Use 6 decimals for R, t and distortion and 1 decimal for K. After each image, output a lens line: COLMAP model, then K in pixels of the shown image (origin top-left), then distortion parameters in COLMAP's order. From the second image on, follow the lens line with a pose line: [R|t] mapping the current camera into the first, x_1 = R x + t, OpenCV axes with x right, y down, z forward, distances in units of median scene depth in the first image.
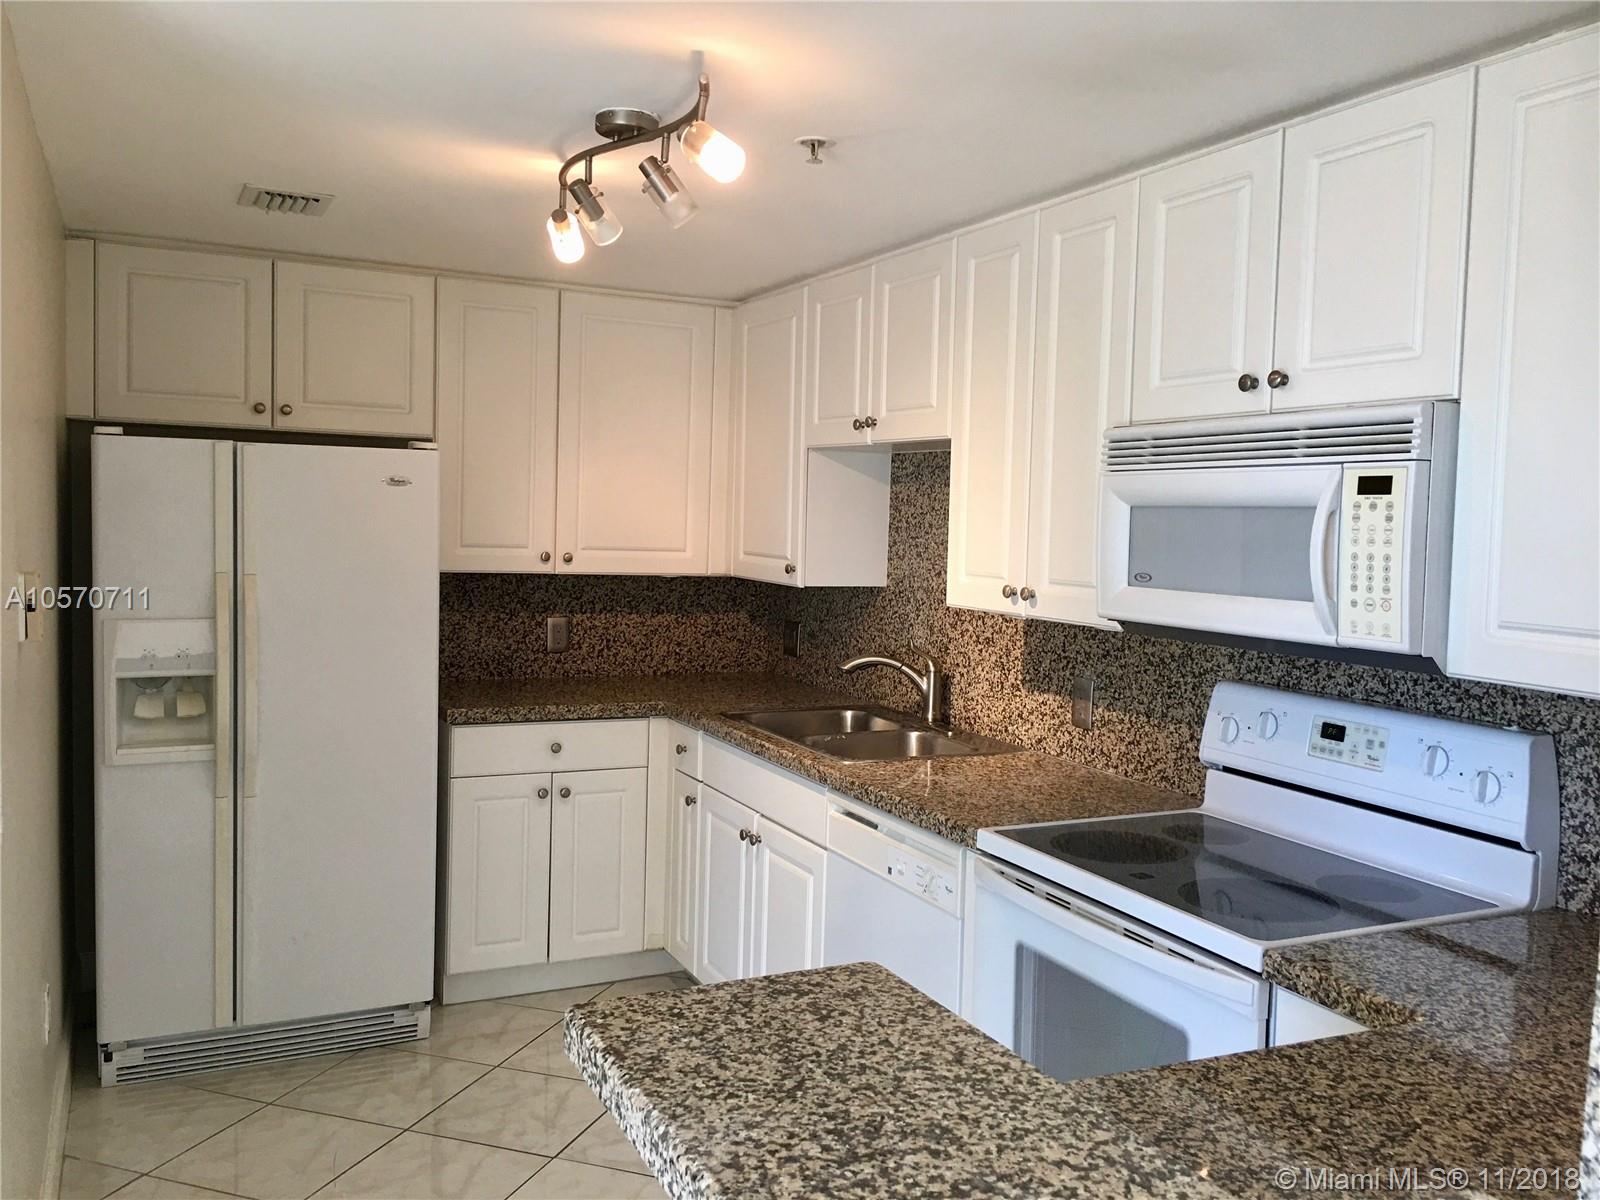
lens RADIAL K [[1363.8, 0, 810.9], [0, 1363.8, 597.9], [0, 0, 1]] dist [0.056480, -0.071404]
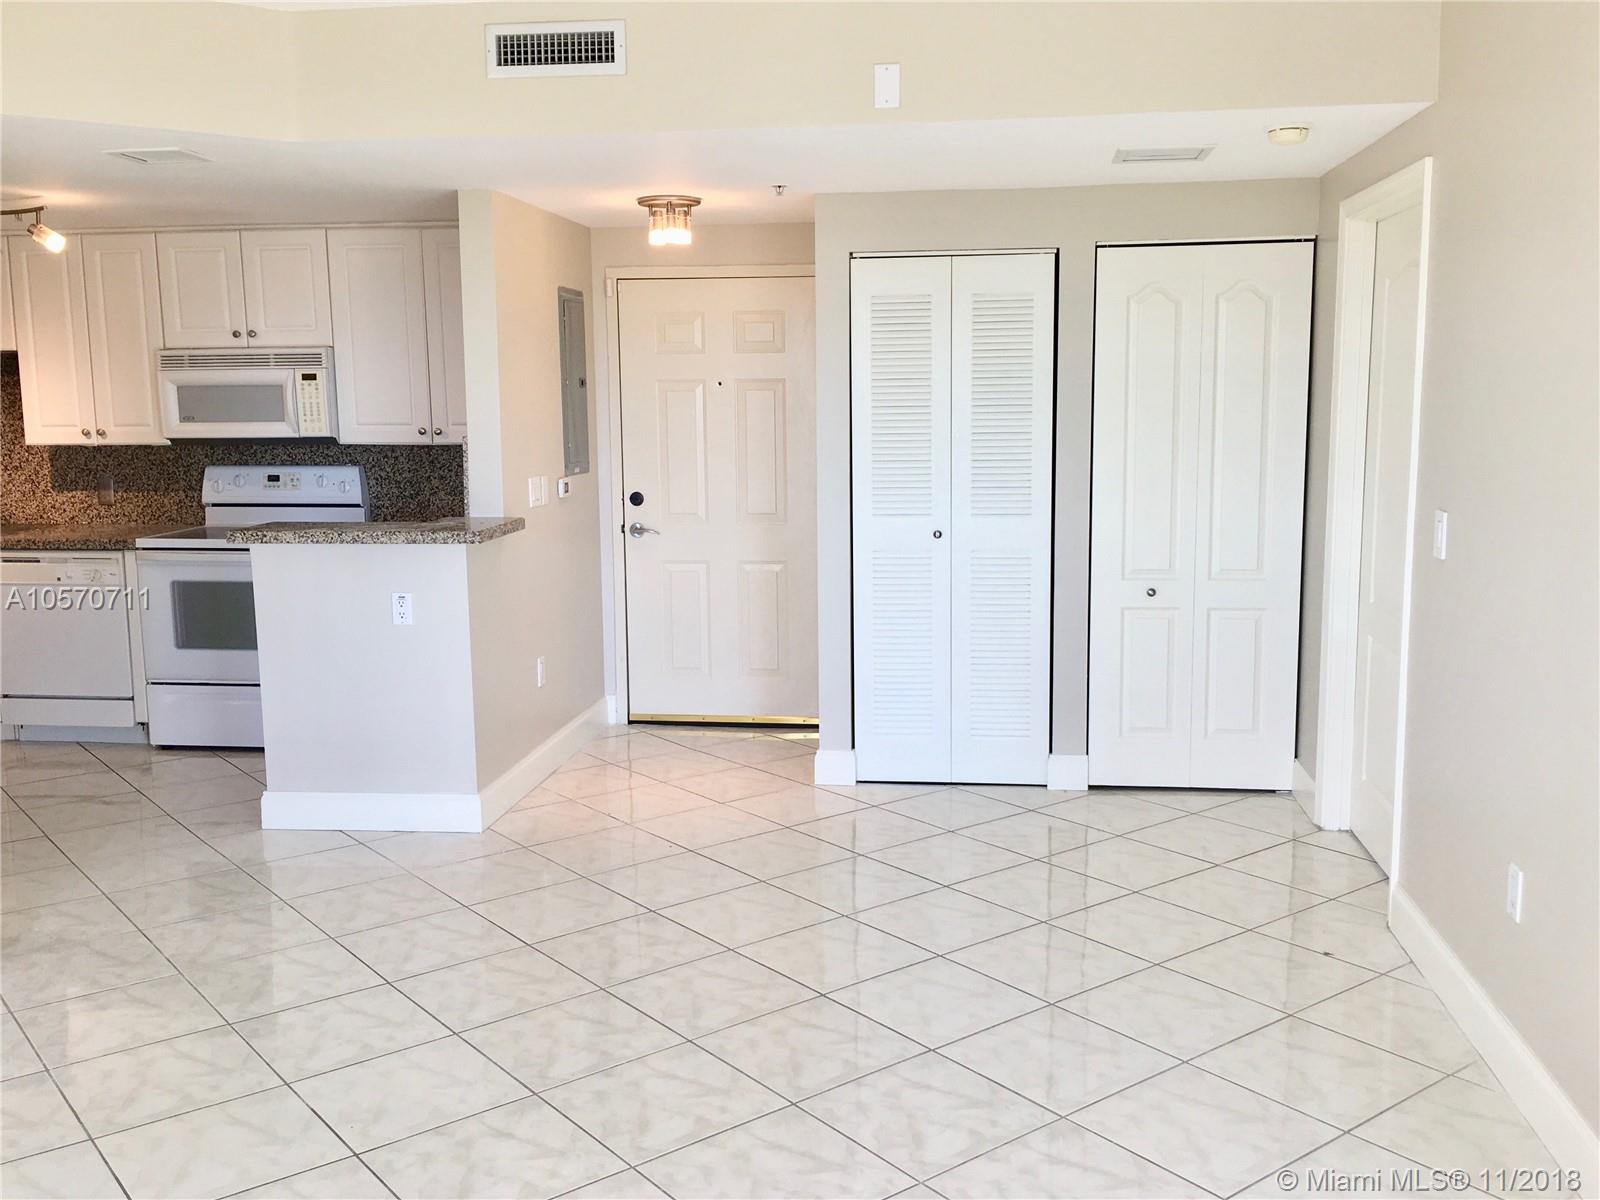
lens RADIAL K [[1480.5, 0, 805.9], [0, 1480.5, 600.3], [0, 0, 1]] dist [0.030878, 0.000000]
pose [[0.540352, -0.152605, 0.827485, -1.016788], [0.076737, 0.988256, 0.132145, 0.027786], [-0.837933, -0.007907, 0.545716, -0.941892]]
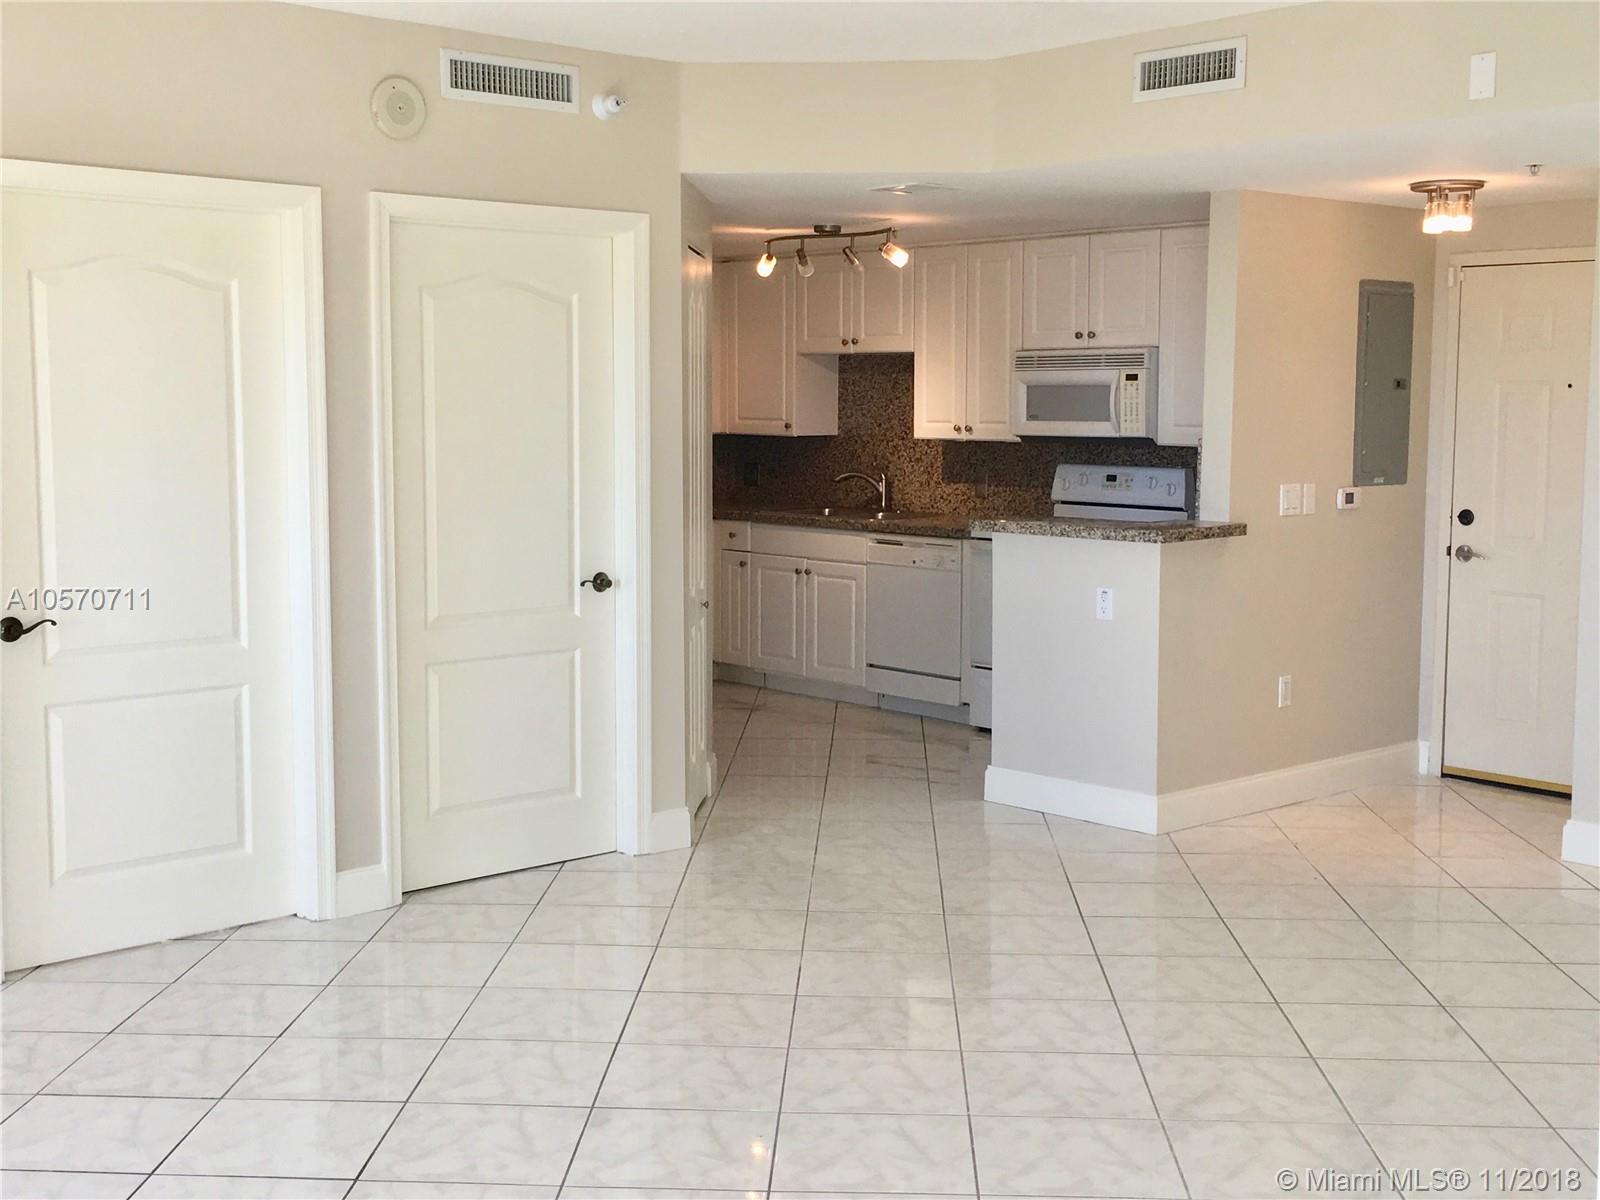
lens RADIAL K [[1947.0, 0, 771.9], [0, 1947.0, 595.2], [0, 0, 1]] dist [0.042381, 0.000000]
pose [[0.962049, -0.055619, 0.267150, -0.865017], [0.042801, 0.997646, 0.053569, 0.072757], [-0.269500, -0.040102, 0.962165, -1.653885]]
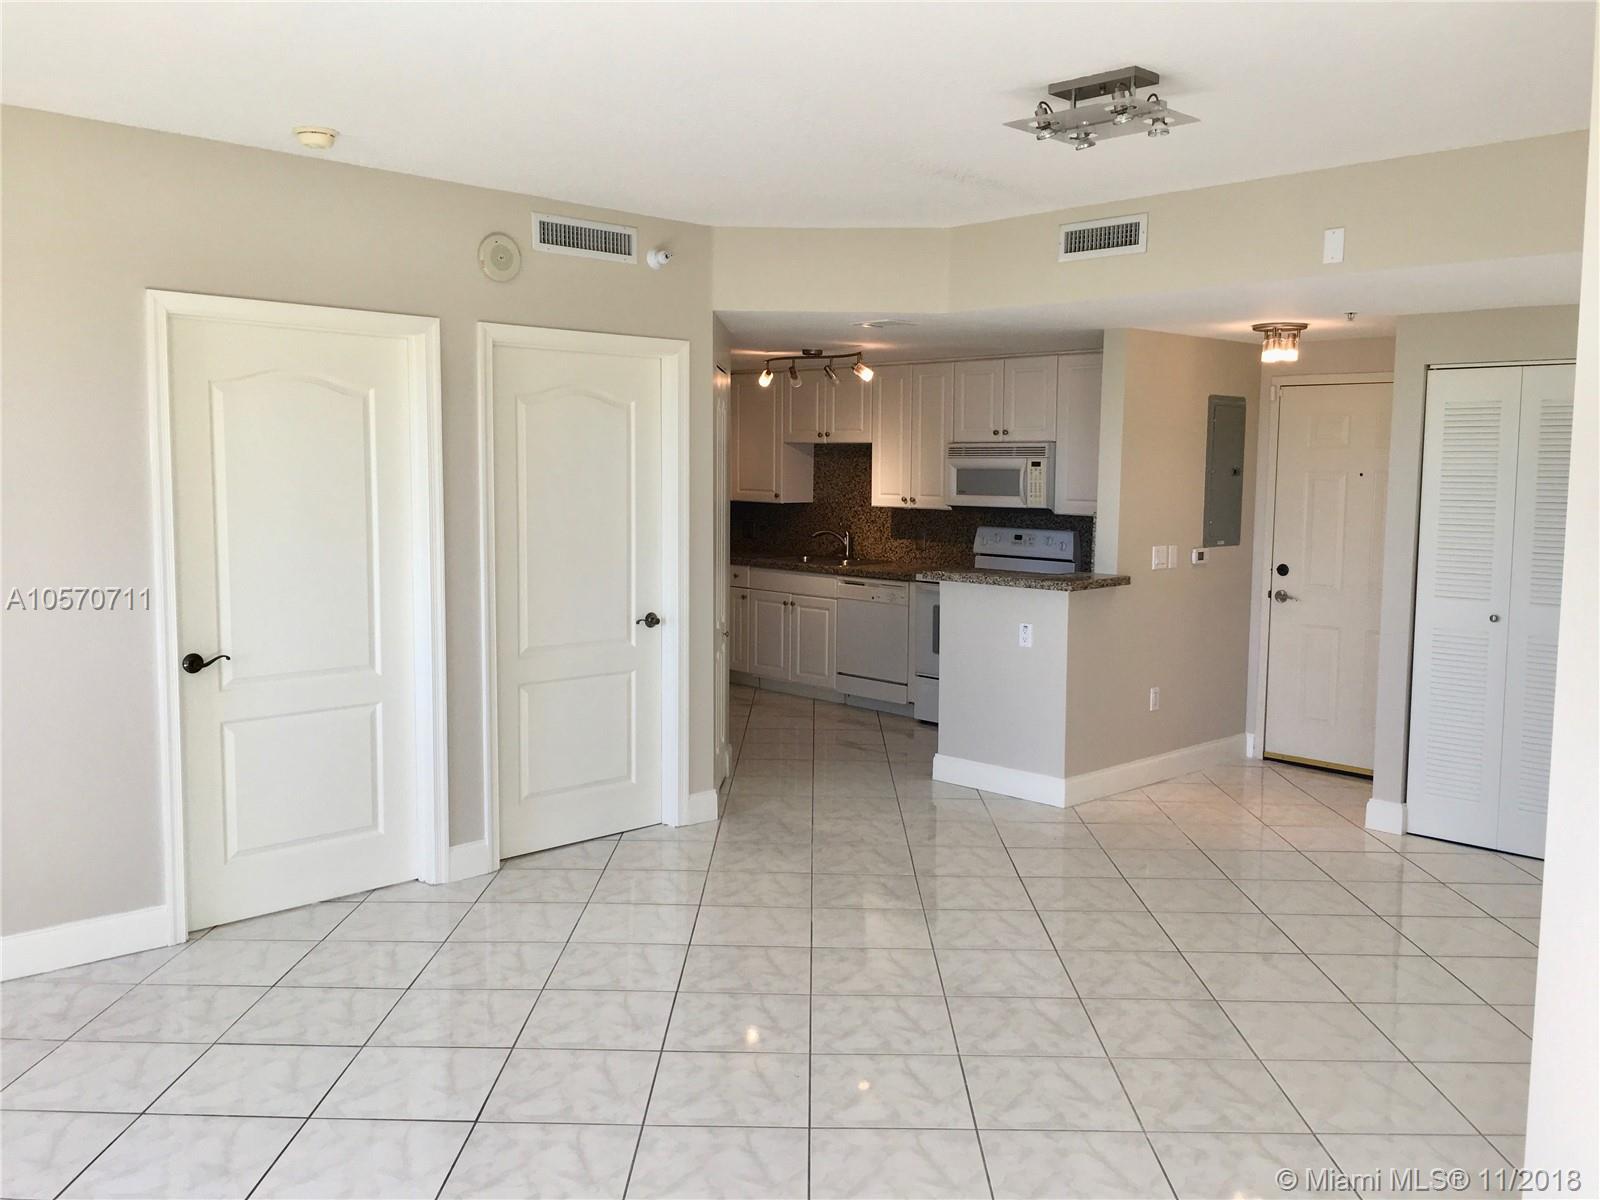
lens RADIAL K [[1363.8, 0, 800.4], [0, 1363.8, 604.8], [0, 0, 1]] dist [0.056480, -0.071404]
pose [[0.949270, -0.052959, 0.309970, -0.878168], [0.037271, 0.997717, 0.056320, 0.042887], [-0.312245, -0.041910, 0.949077, -1.502612]]
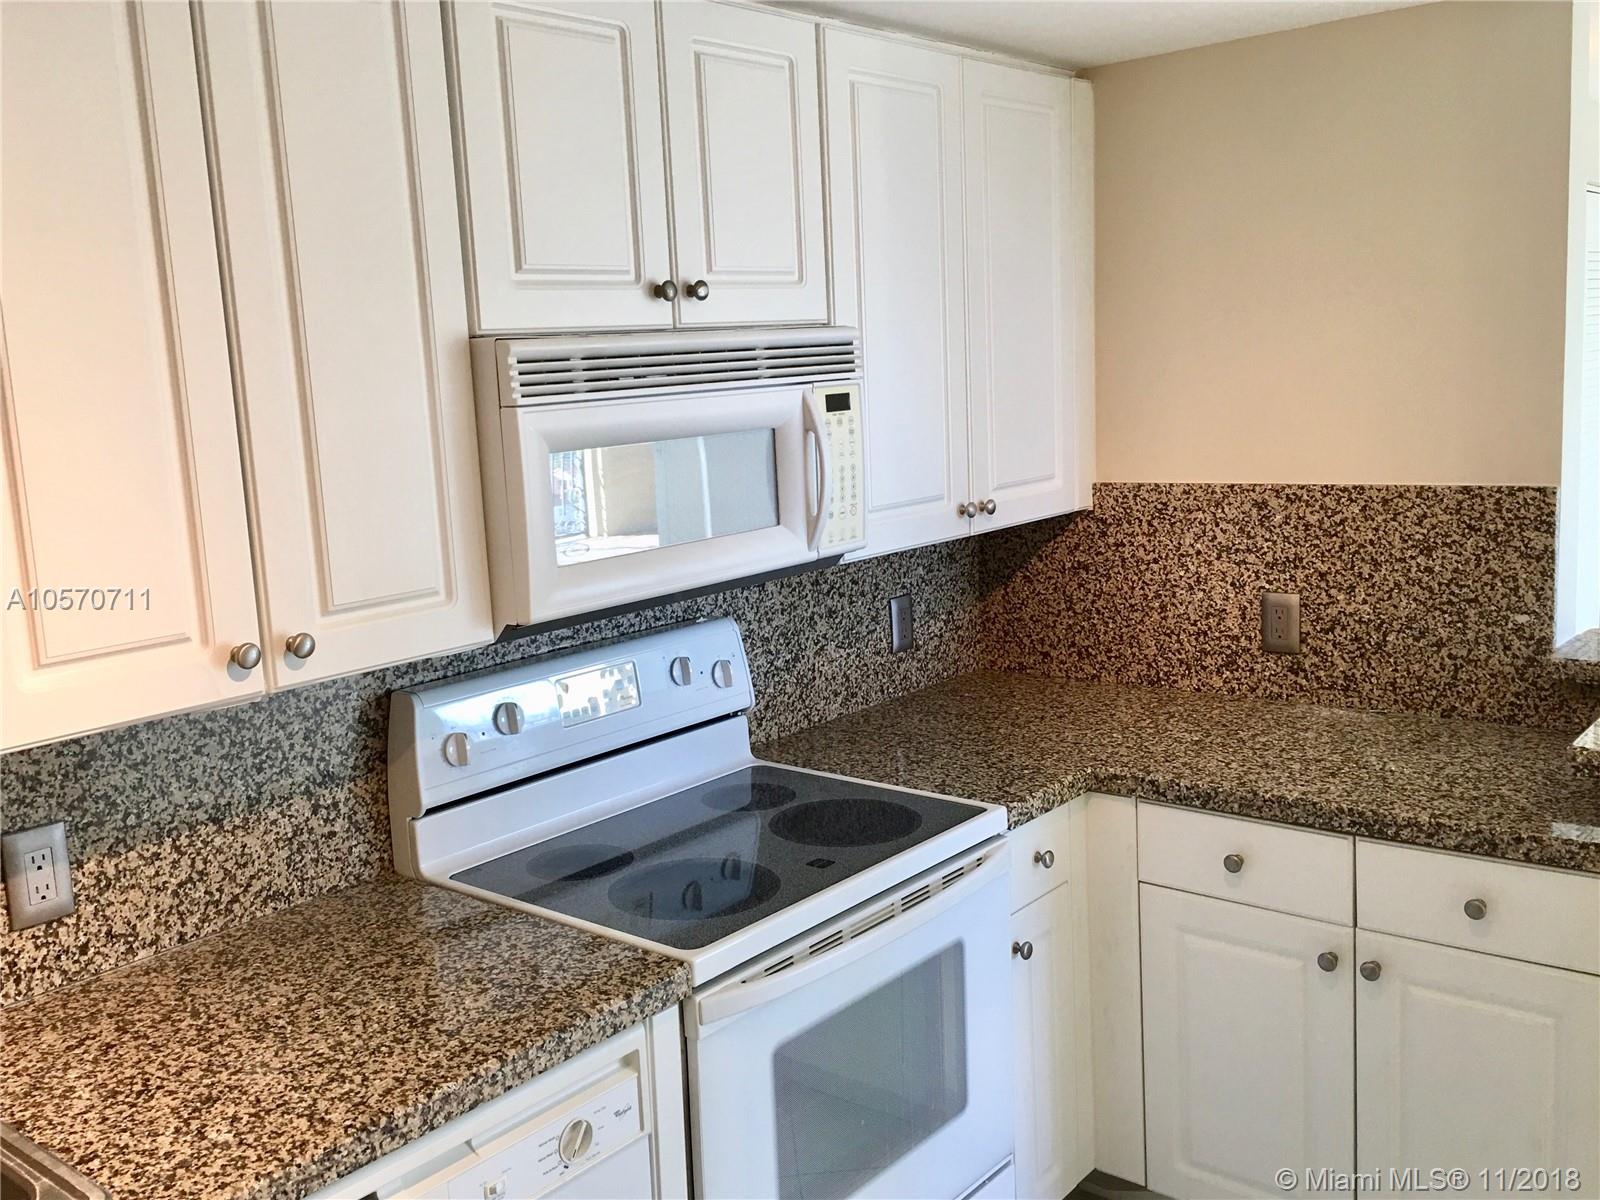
lens RADIAL K [[1480.5, 0, 785.8], [0, 1480.5, 586.8], [0, 0, 1]] dist [0.030878, 0.000000]
pose [[-0.414131, -0.145637, 0.898490, -0.403906], [0.096614, 0.974507, 0.202489, -0.114486], [-0.905075, 0.170664, -0.389503, 0.962007]]
